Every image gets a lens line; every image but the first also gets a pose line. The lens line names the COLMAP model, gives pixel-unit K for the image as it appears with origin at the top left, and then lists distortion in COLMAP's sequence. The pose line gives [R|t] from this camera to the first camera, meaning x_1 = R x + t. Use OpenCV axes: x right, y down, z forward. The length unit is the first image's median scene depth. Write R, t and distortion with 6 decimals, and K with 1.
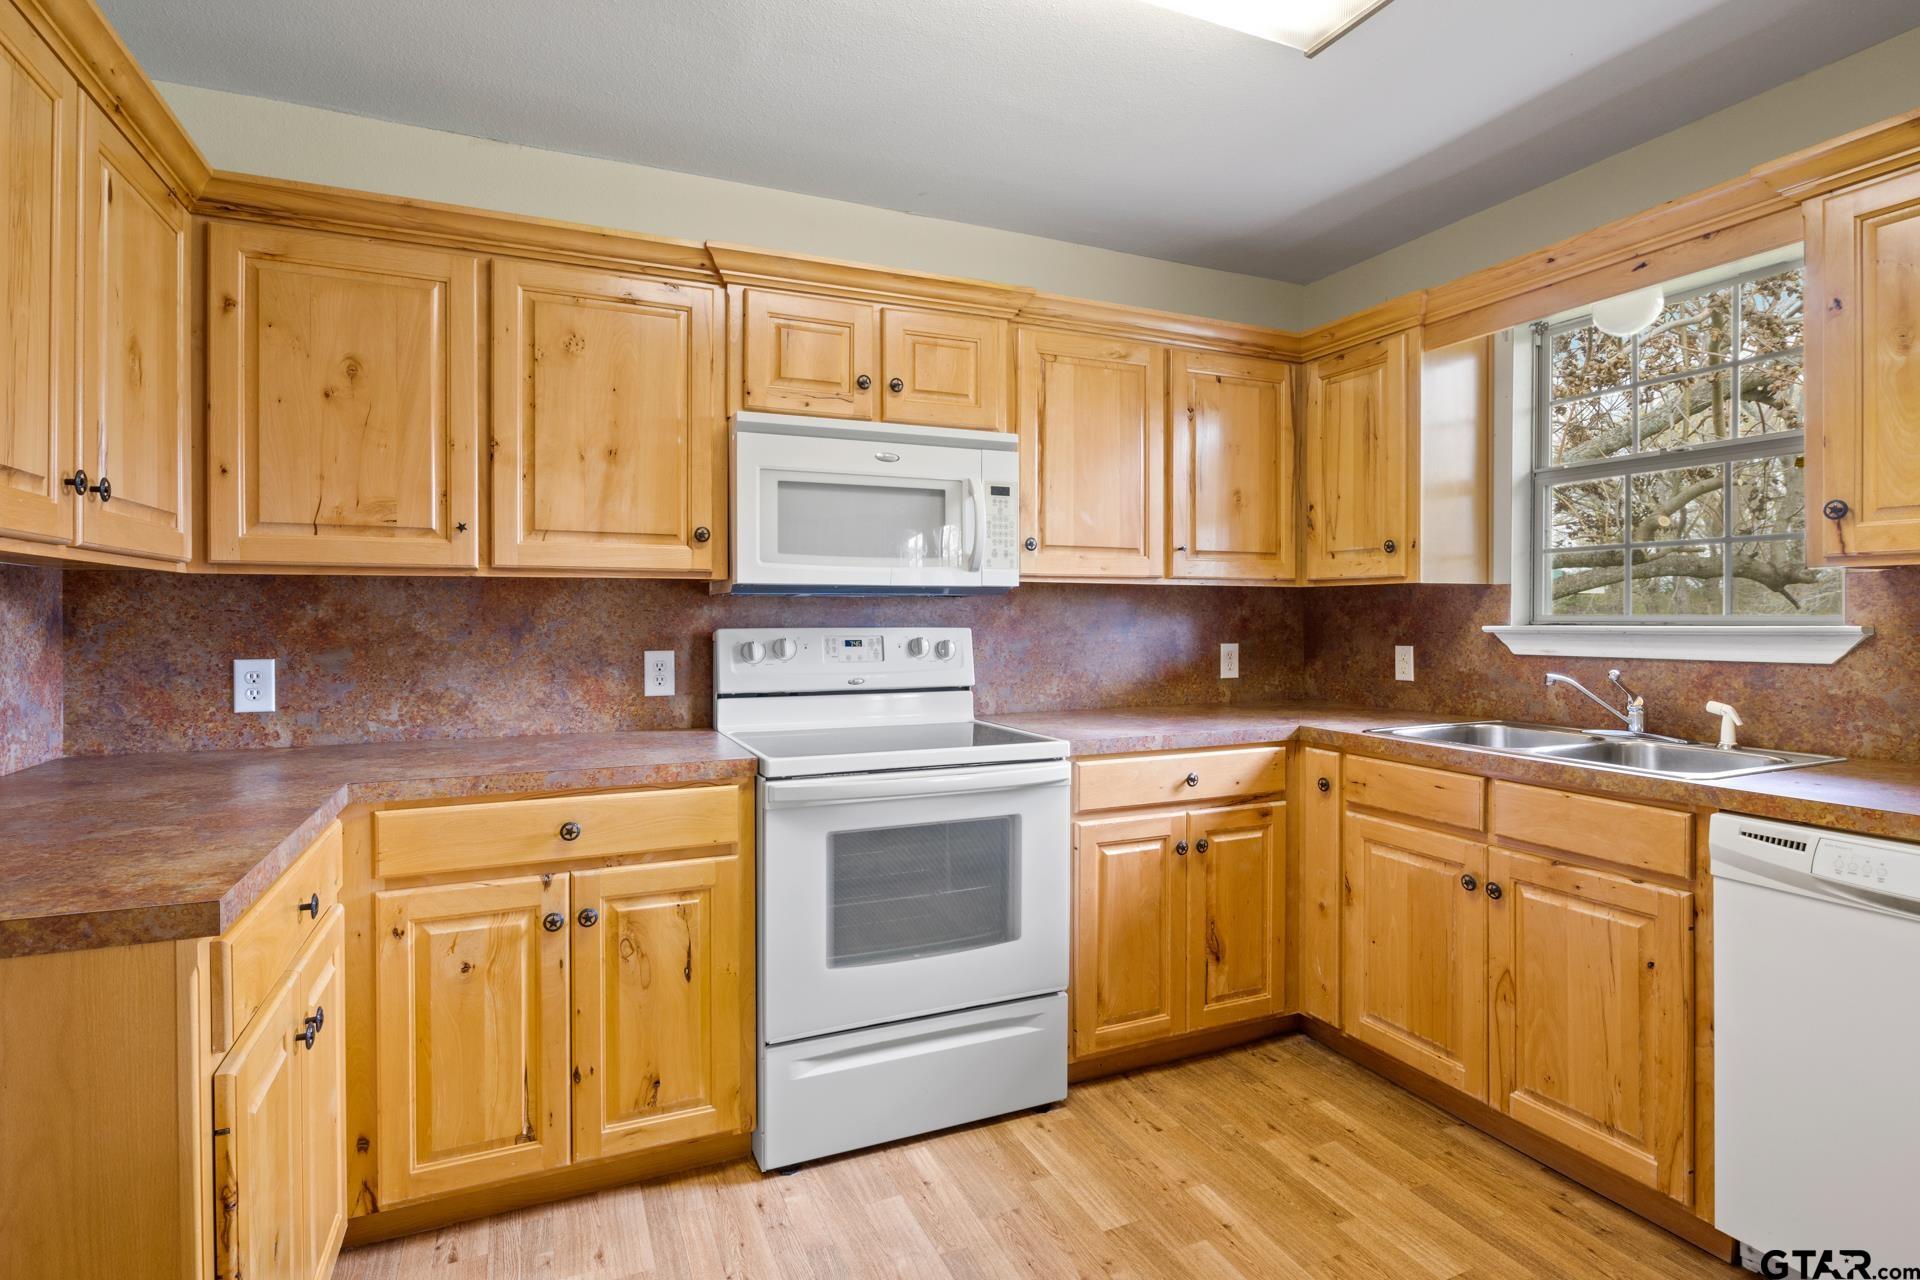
lens RADIAL K [[962.7, 0, 961.1], [0, 962.7, 622.4], [0, 0, 1]] dist [-0.005548, -0.000534]
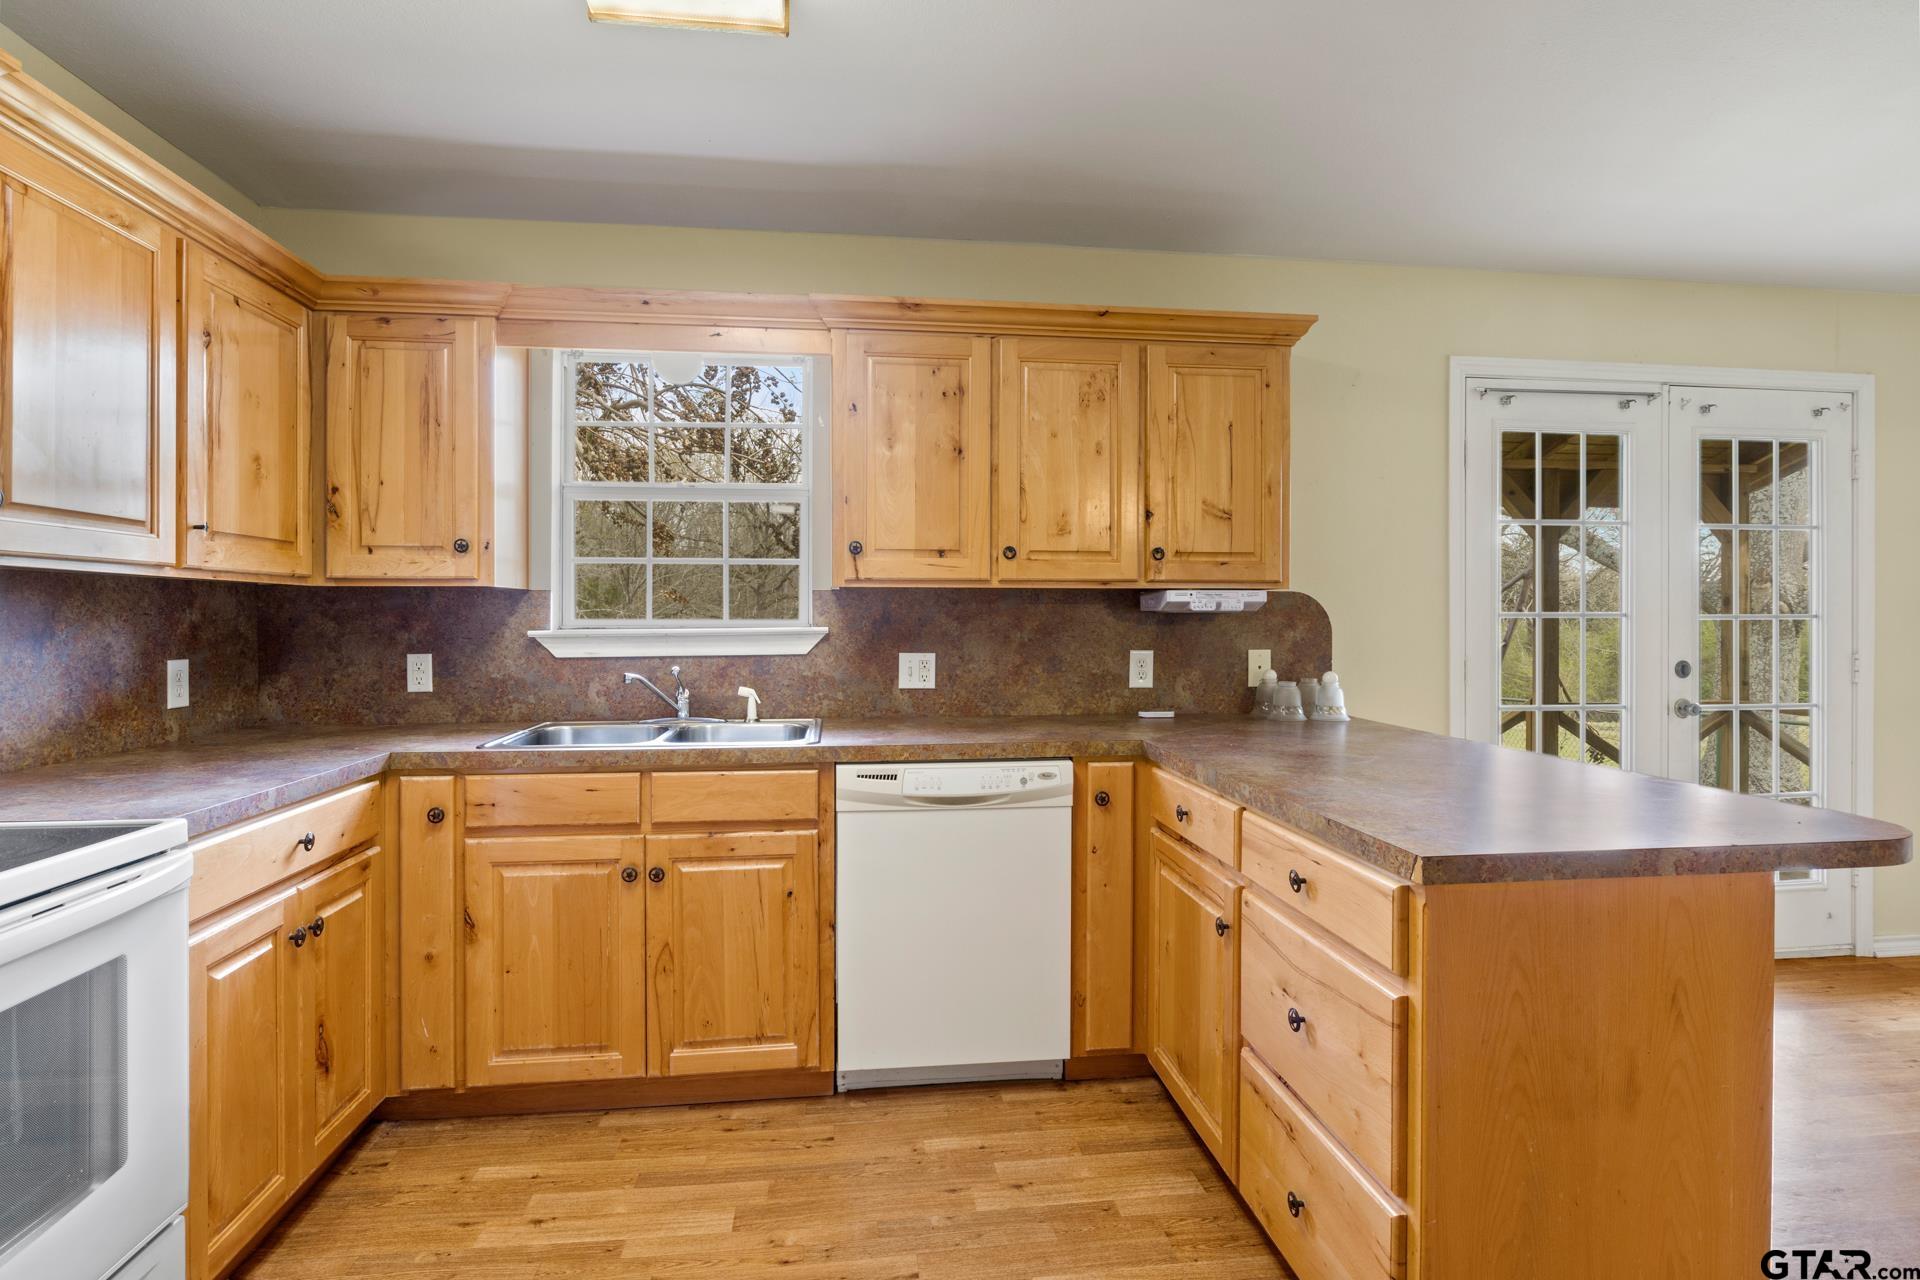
lens RADIAL K [[962.7, 0, 961.1], [0, 962.7, 622.4], [0, 0, 1]] dist [-0.005548, -0.000534]
pose [[0.289954, -0.003825, 0.957033, -0.325782], [0.008458, 0.999963, 0.001434, -0.003108], [-0.957003, 0.007679, 0.289976, 0.302283]]
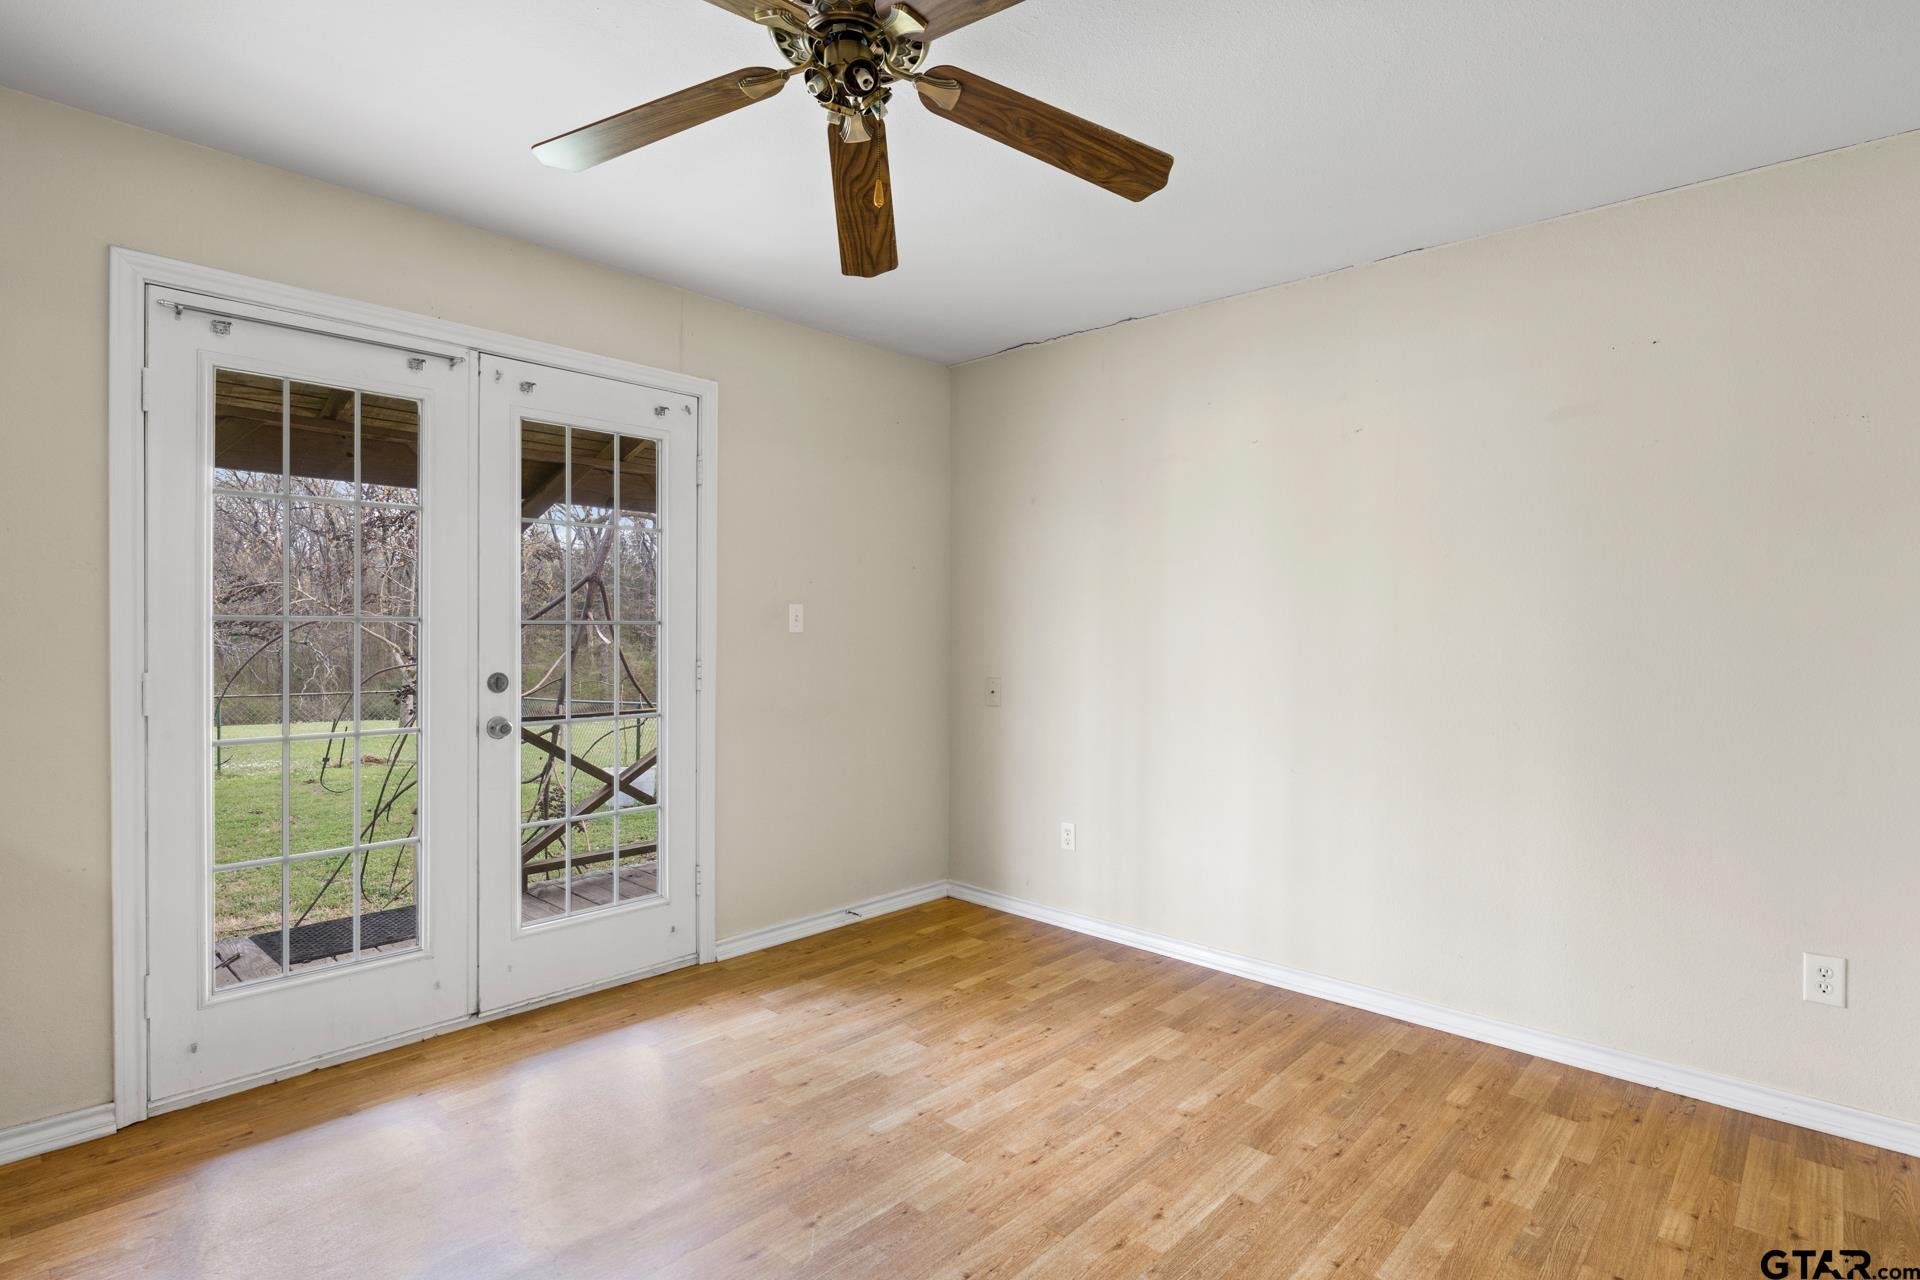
lens RADIAL K [[955.3, 0, 960.0], [0, 955.3, 640.0], [0, 0, 1]] dist [-0.008934, -0.000315]
pose [[-0.392186, -0.016643, 0.919735, -0.032630], [-0.000109, 0.999837, 0.018046, -0.000158], [-0.919886, 0.006977, -0.392124, -0.338166]]
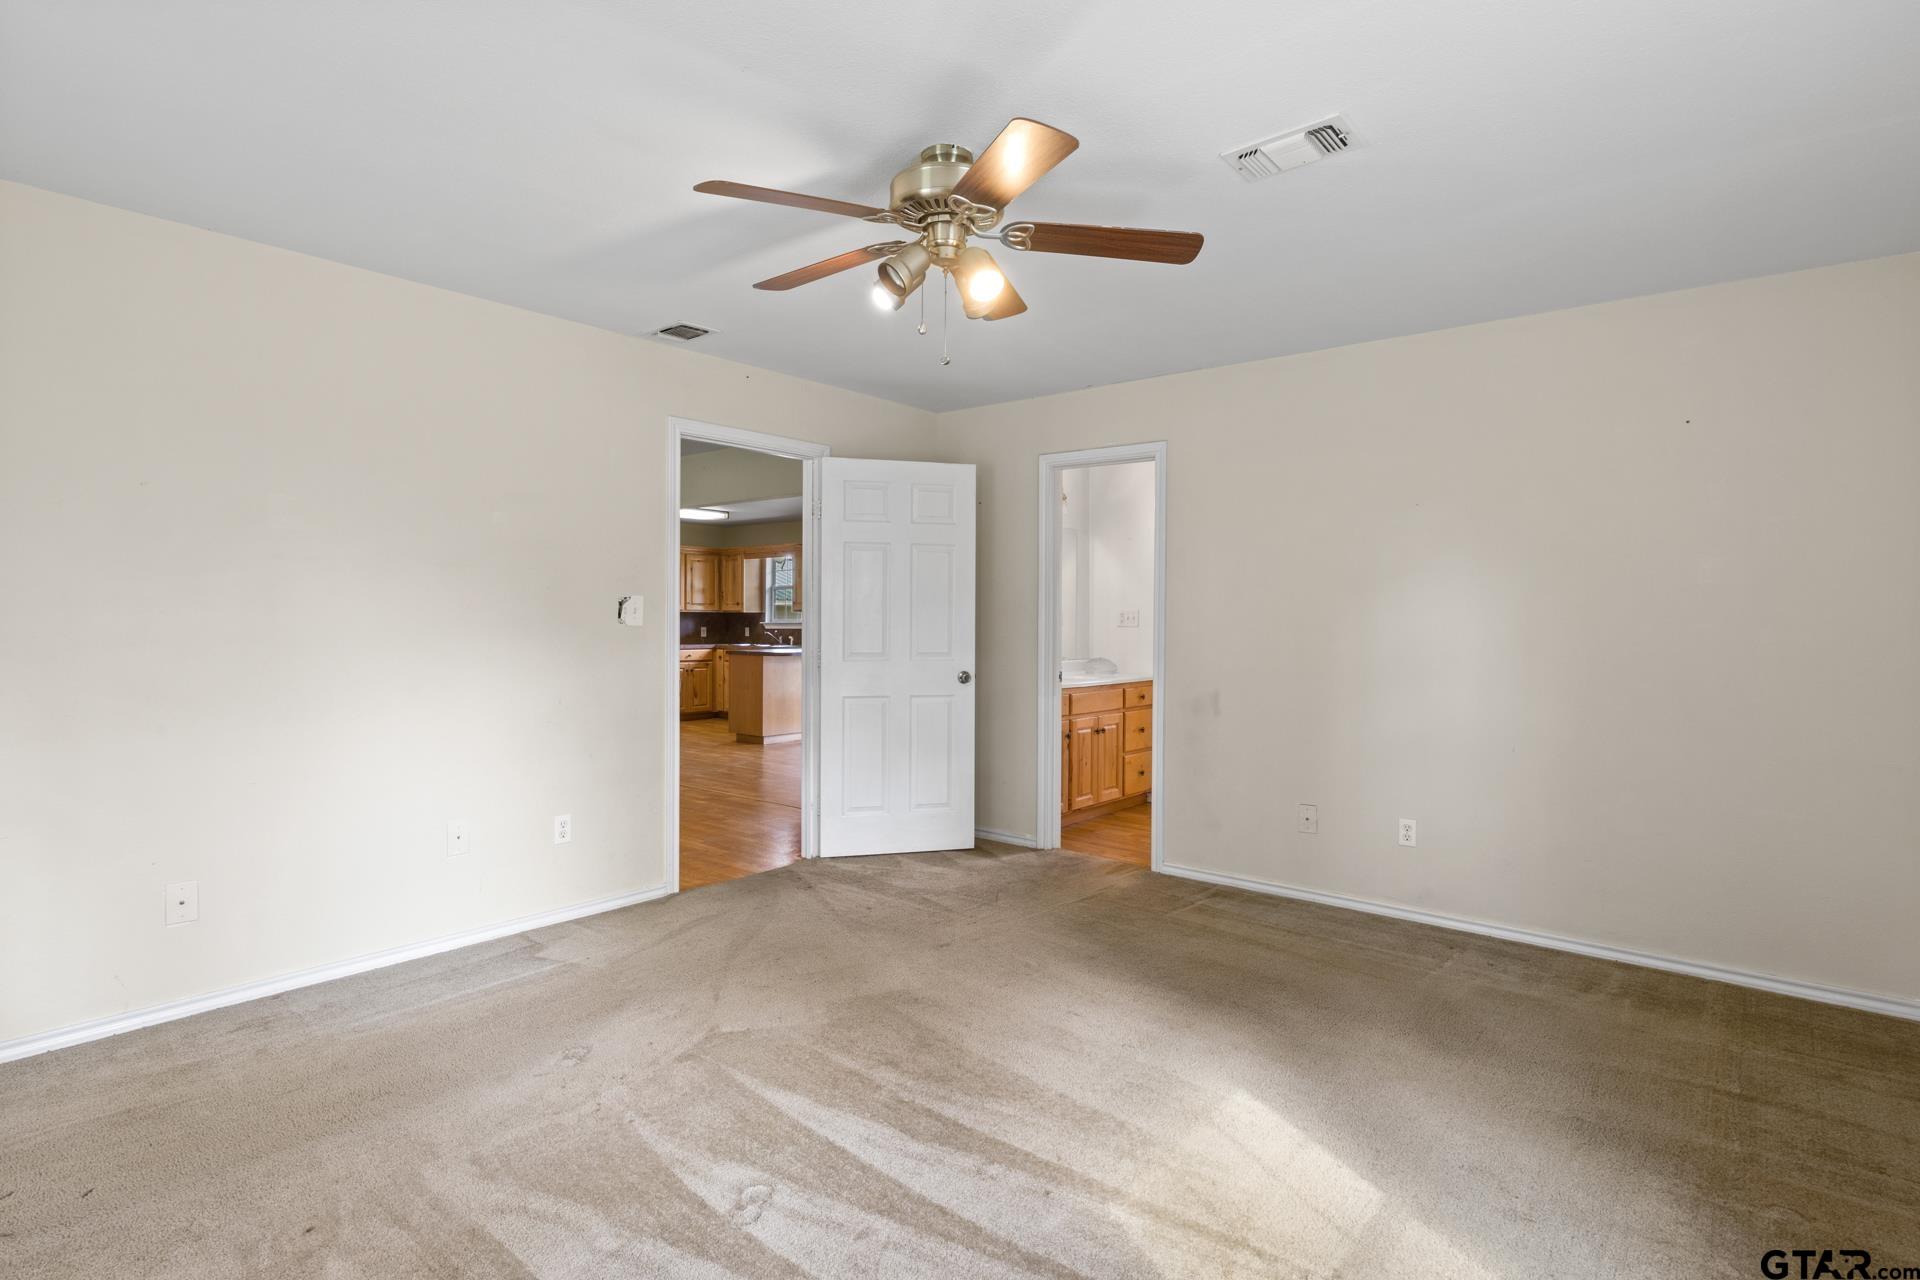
lens RADIAL K [[962.7, 0, 961.1], [0, 962.7, 622.4], [0, 0, 1]] dist [-0.005548, -0.000534]
pose [[0.895206, 0.003456, 0.445639, -0.640374], [-0.001051, 0.999984, -0.005644, 0.031844], [-0.445651, 0.004584, 0.895195, -3.651119]]
